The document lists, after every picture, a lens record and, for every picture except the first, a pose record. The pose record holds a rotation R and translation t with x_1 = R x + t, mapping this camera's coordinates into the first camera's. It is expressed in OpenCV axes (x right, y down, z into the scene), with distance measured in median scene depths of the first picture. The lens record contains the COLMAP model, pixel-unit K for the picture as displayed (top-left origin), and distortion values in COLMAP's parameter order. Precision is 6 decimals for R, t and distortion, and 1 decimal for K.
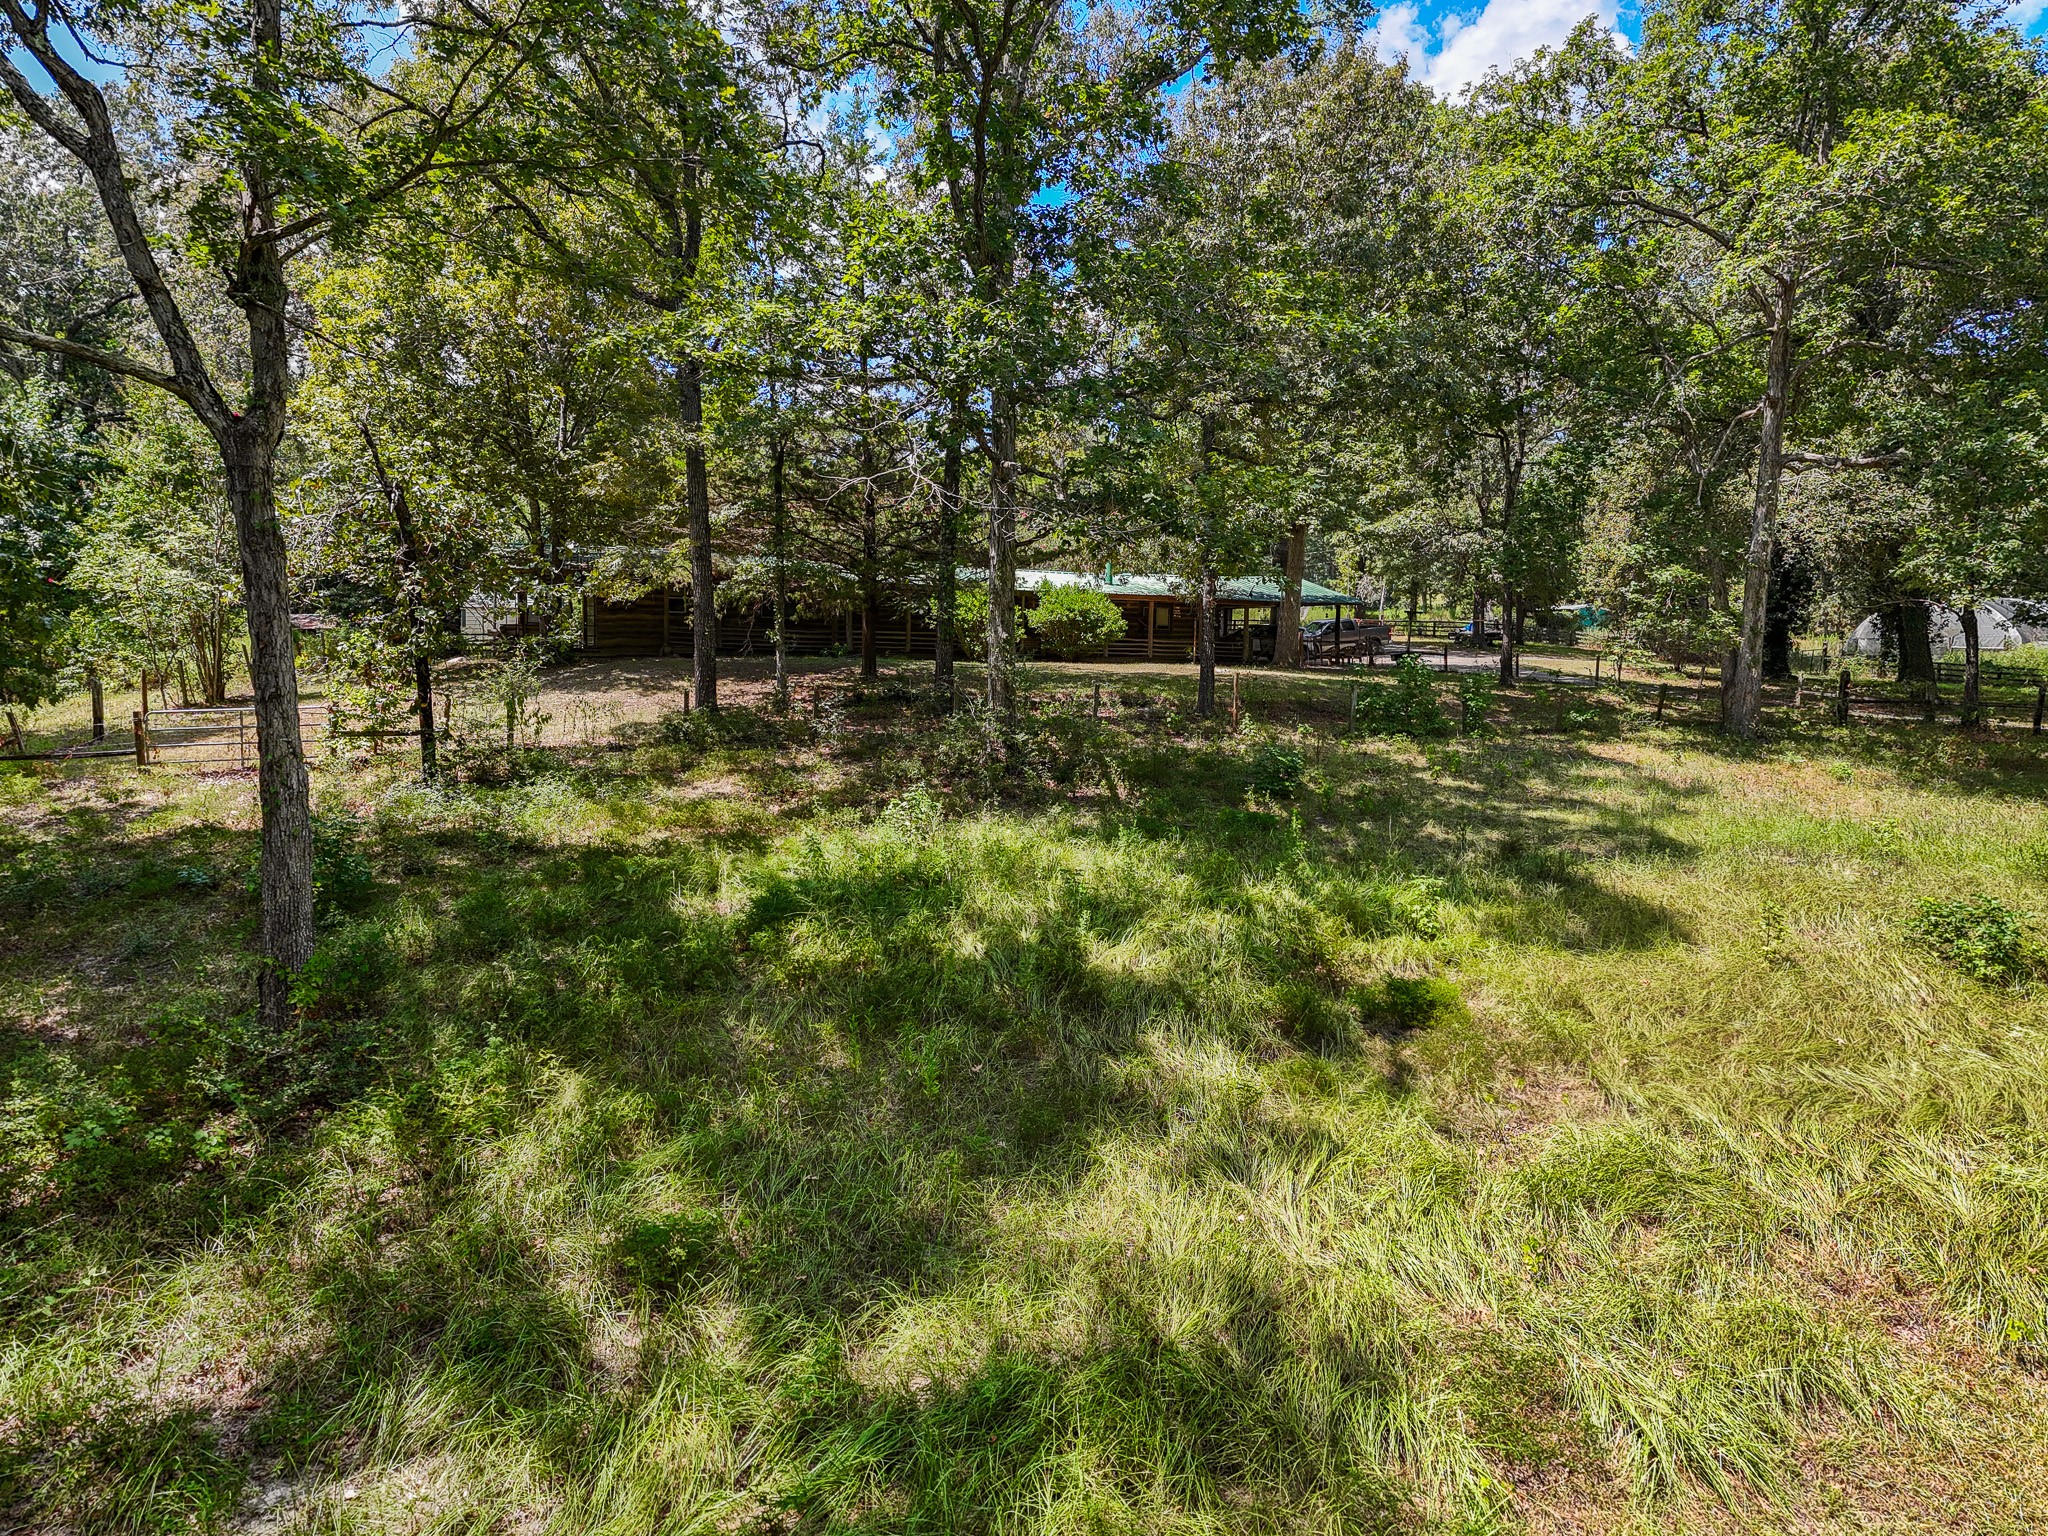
lens RADIAL K [[1440.9, 0, 1024.5], [0, 1440.9, 768.4], [0, 0, 1]] dist [-0.008468, -0.001270]
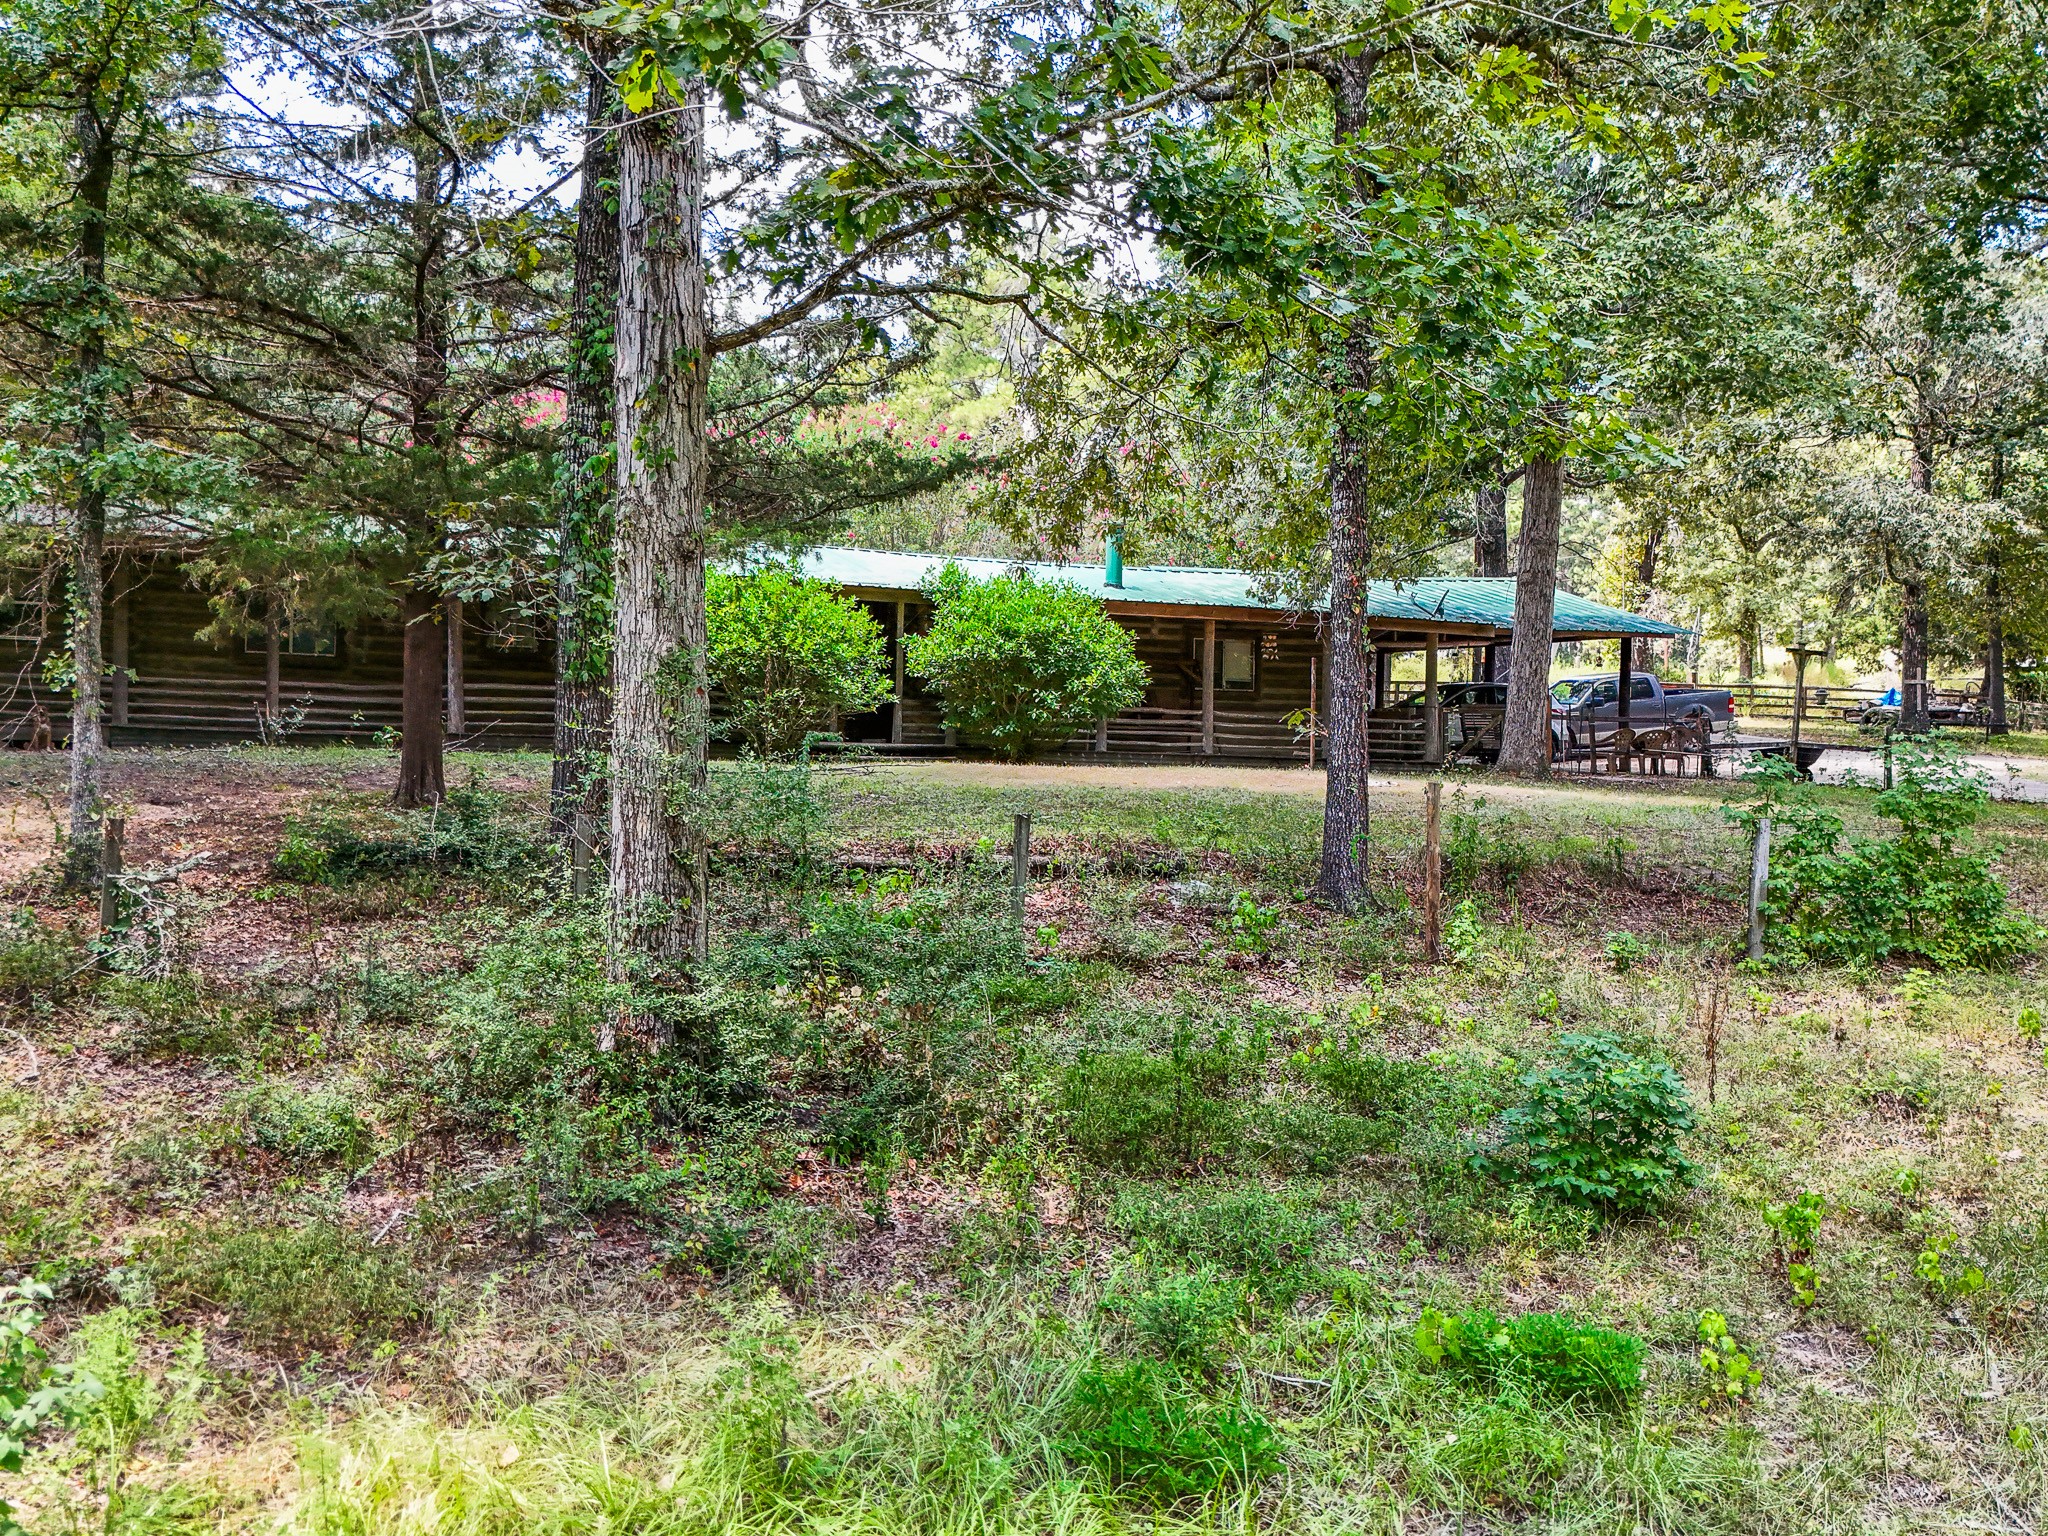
lens RADIAL K [[1440.9, 0, 1023.4], [0, 1440.9, 768.8], [0, 0, 1]] dist [-0.008468, -0.001270]
pose [[0.996733, 0.006532, -0.080502, 0.068241], [-0.012894, 0.996809, -0.078773, -0.038486], [0.079731, 0.079554, 0.993637, 0.580218]]
